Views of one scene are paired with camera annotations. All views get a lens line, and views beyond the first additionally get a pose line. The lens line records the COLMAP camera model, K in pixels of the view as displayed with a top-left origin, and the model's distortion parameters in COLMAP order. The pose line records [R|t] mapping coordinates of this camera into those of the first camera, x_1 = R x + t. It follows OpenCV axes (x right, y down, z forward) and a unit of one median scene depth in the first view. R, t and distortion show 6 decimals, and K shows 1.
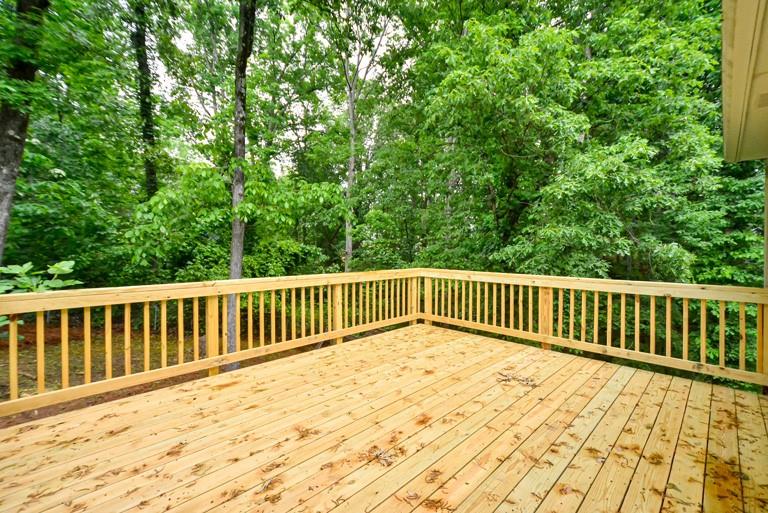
lens RADIAL K [[336.2, 0, 384.2], [0, 336.2, 255.2], [0, 0, 1]] dist [0.003918, -0.000503]
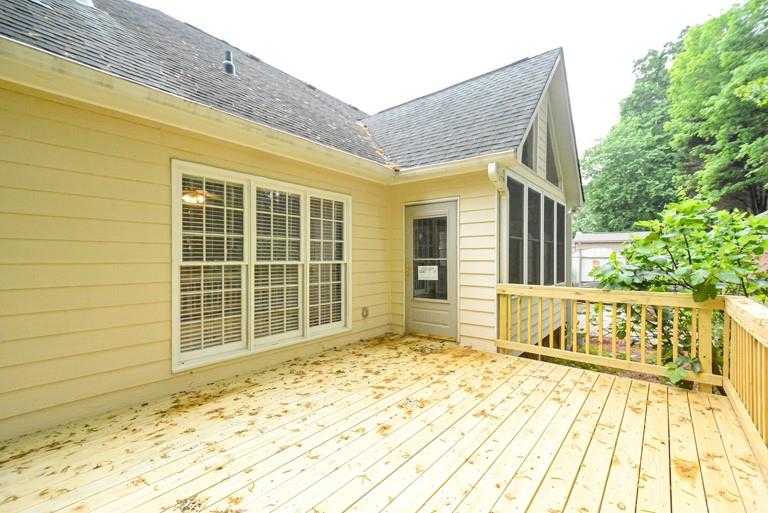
lens RADIAL K [[336.2, 0, 383.8], [0, 336.2, 255.2], [0, 0, 1]] dist [0.003918, -0.000503]
pose [[-0.994532, -0.005821, -0.104274, 0.257639], [-0.007382, 0.999866, 0.014591, -0.045326], [0.104175, 0.015281, -0.994442, 2.263869]]
